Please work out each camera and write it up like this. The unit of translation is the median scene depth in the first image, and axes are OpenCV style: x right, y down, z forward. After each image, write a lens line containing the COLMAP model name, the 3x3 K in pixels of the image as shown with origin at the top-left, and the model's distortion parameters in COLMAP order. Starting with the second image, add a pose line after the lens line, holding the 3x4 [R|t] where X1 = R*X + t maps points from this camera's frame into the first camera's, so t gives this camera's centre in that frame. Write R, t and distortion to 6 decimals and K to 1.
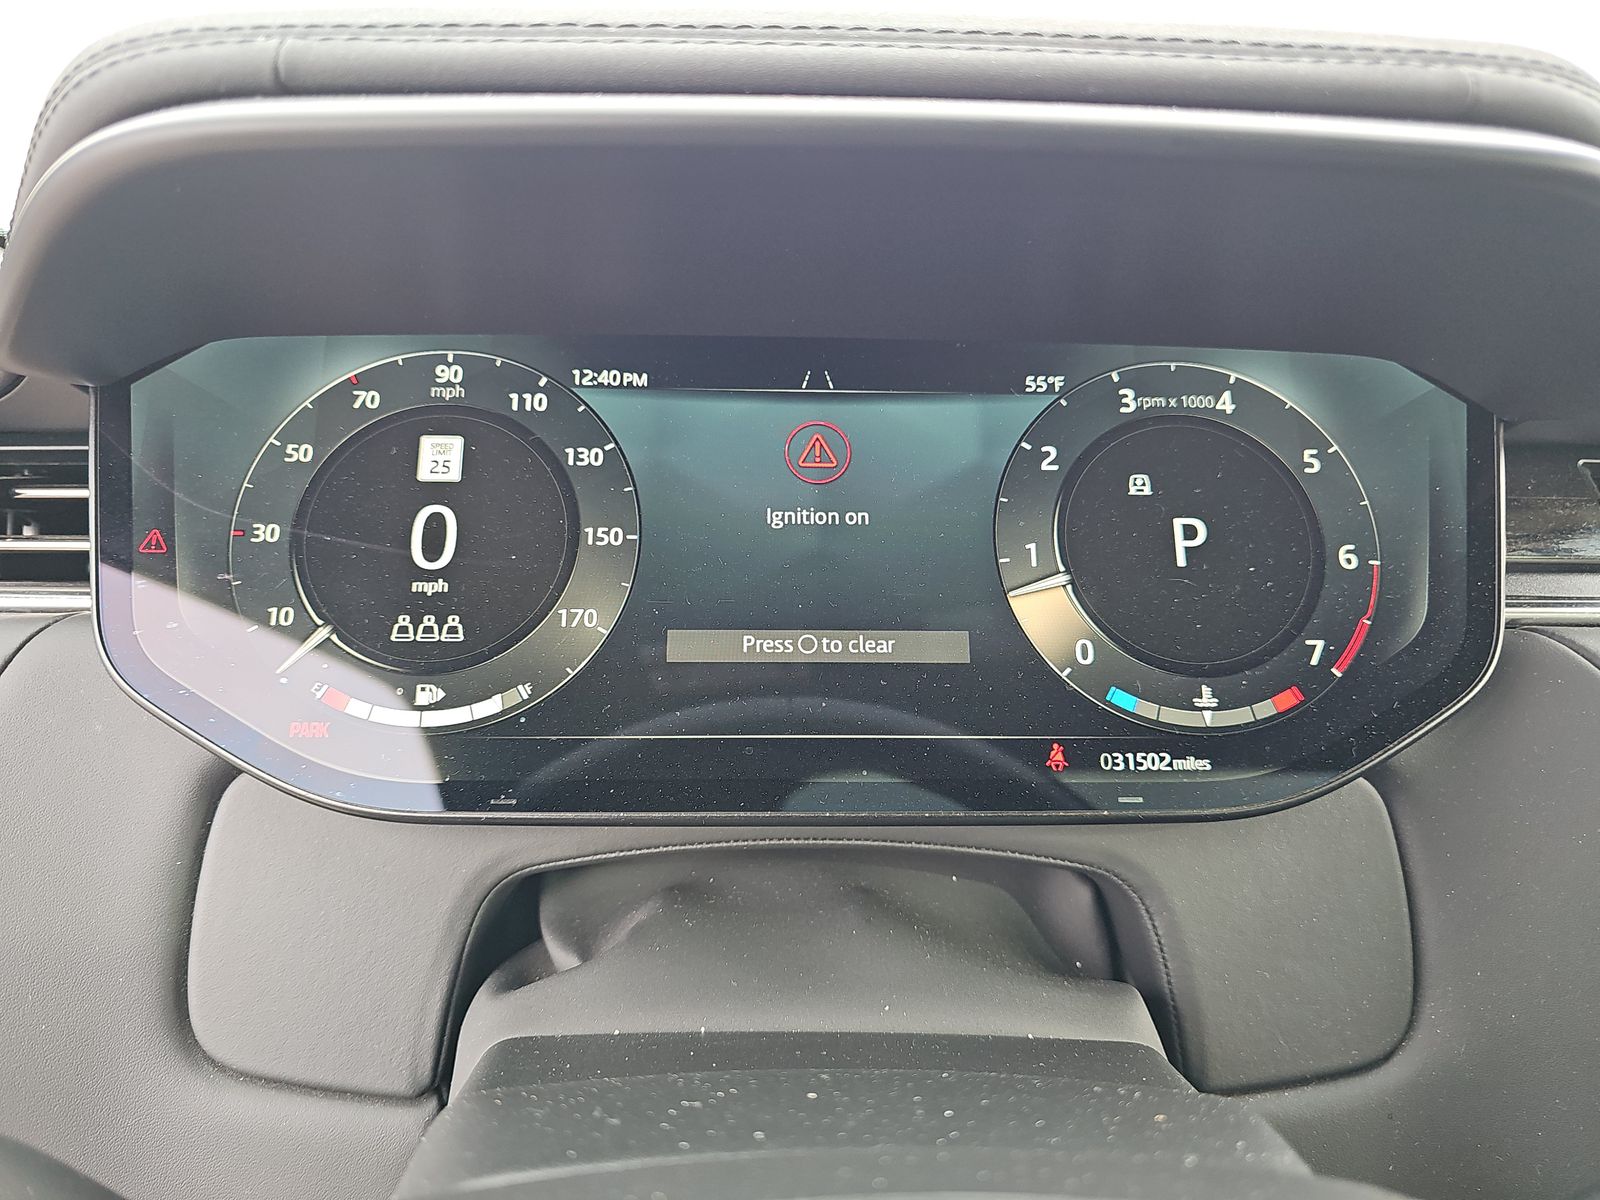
lens RADIAL K [[1007.1, 0, 798.0], [0, 1007.1, 622.4], [0, 0, 1]] dist [0.038024, -0.047369]
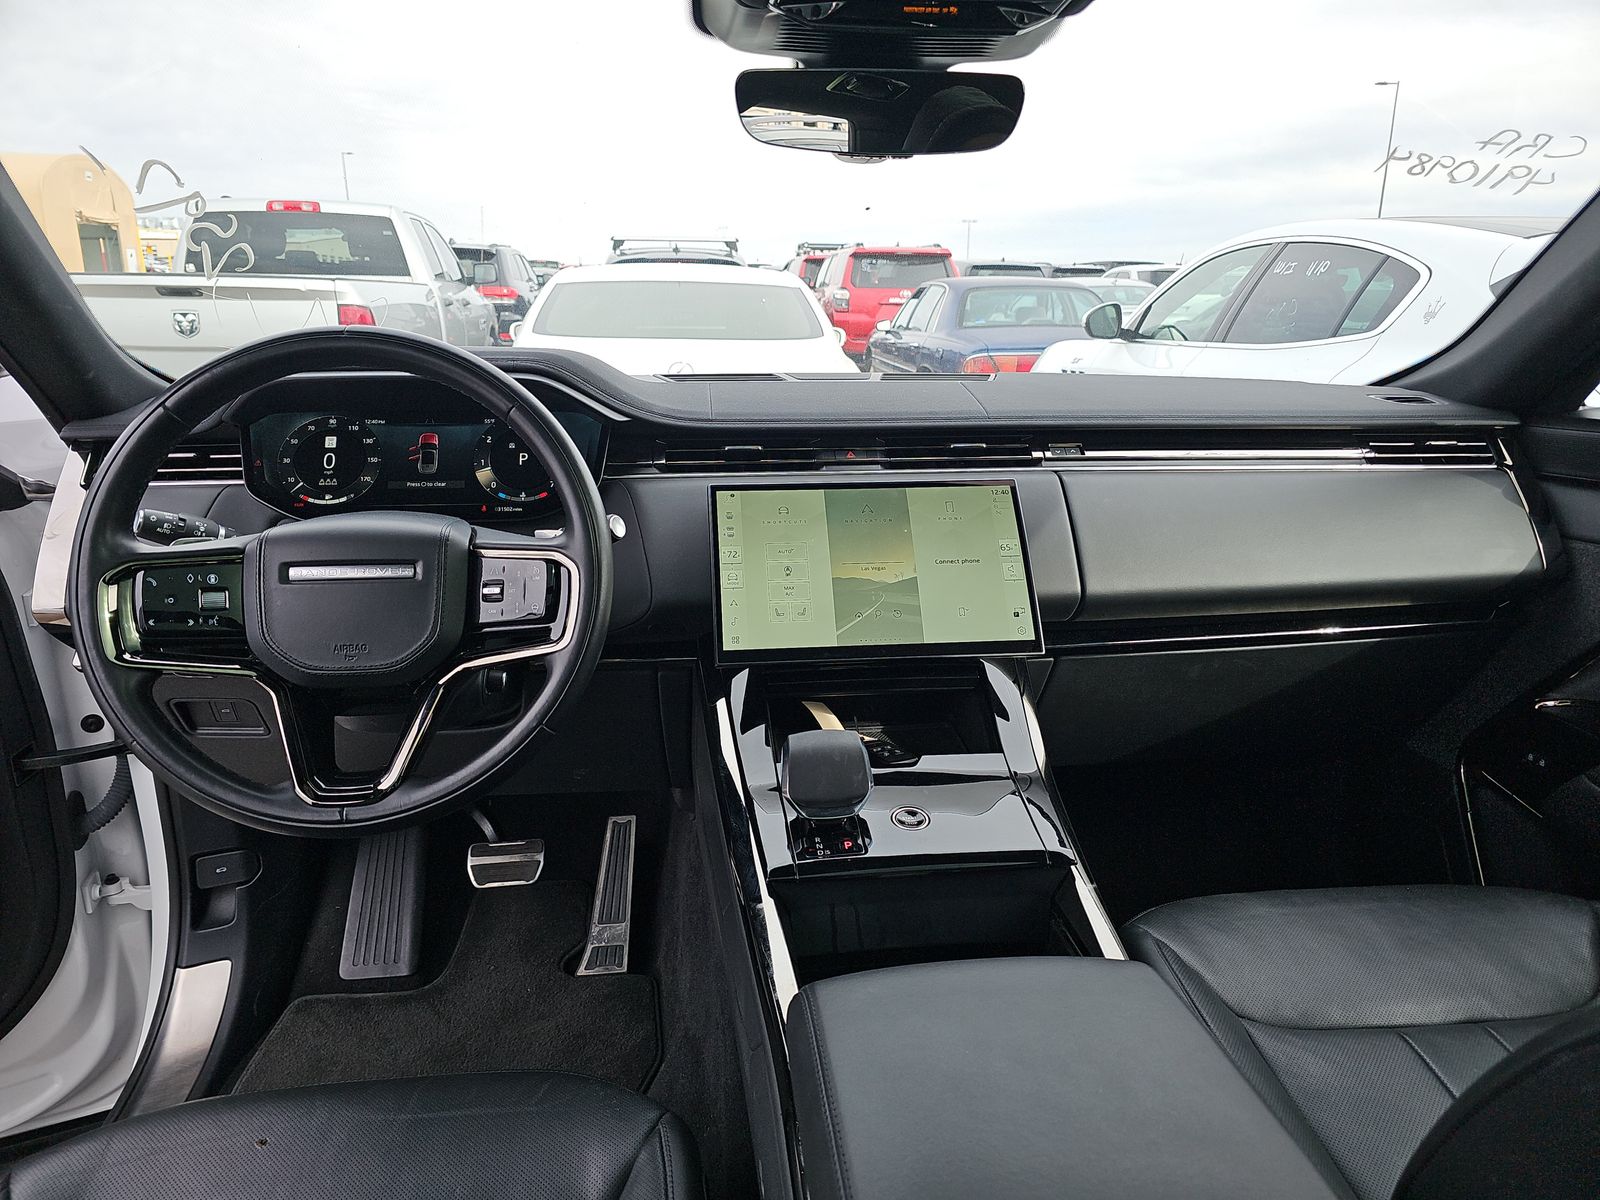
lens RADIAL K [[1007.1, 0, 798.0], [0, 1007.1, 622.4], [0, 0, 1]] dist [0.038024, -0.047369]
pose [[0.996410, -0.036863, 0.076212, 1.165498], [0.041246, 0.997536, -0.056759, 0.859522], [-0.073932, 0.059699, 0.995475, -3.109422]]
